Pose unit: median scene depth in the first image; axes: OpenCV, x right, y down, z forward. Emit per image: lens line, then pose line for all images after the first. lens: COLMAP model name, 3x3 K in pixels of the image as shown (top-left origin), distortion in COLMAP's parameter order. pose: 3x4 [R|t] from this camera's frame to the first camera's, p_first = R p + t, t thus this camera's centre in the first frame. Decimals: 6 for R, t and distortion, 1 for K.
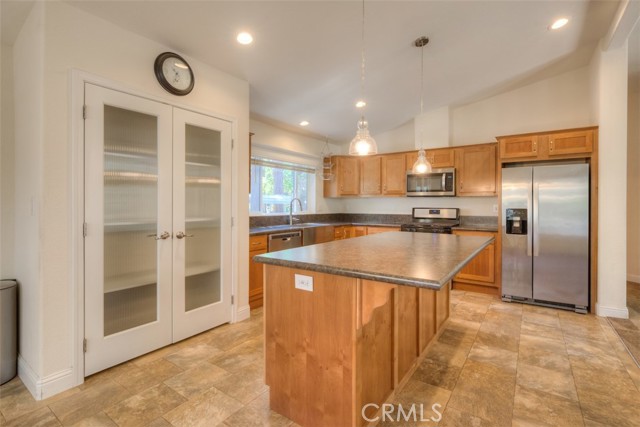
lens RADIAL K [[298.6, 0, 323.3], [0, 298.6, 204.6], [0, 0, 1]] dist [0.000241, 0.000129]
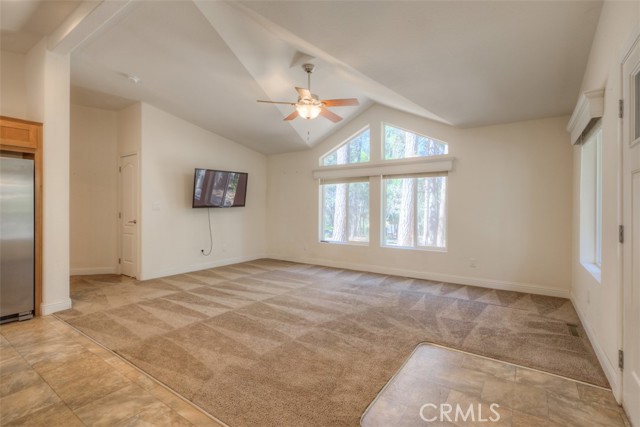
lens RADIAL K [[298.6, 0, 325.3], [0, 298.6, 209.2], [0, 0, 1]] dist [0.000241, 0.000129]
pose [[-0.011897, -0.008741, 0.999891, -0.079673], [-0.003503, 0.999956, 0.008700, 0.007965], [-0.999923, -0.003399, -0.011927, 0.081018]]
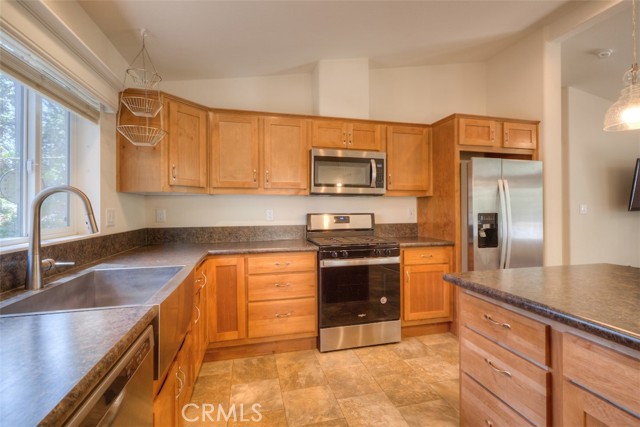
lens RADIAL K [[298.6, 0, 321.1], [0, 298.6, 204.5], [0, 0, 1]] dist [0.000241, 0.000129]
pose [[0.650434, 0.003718, 0.759553, -0.213415], [0.004477, 0.999952, -0.008728, -0.003532], [-0.759549, 0.009078, 0.650386, 0.944284]]
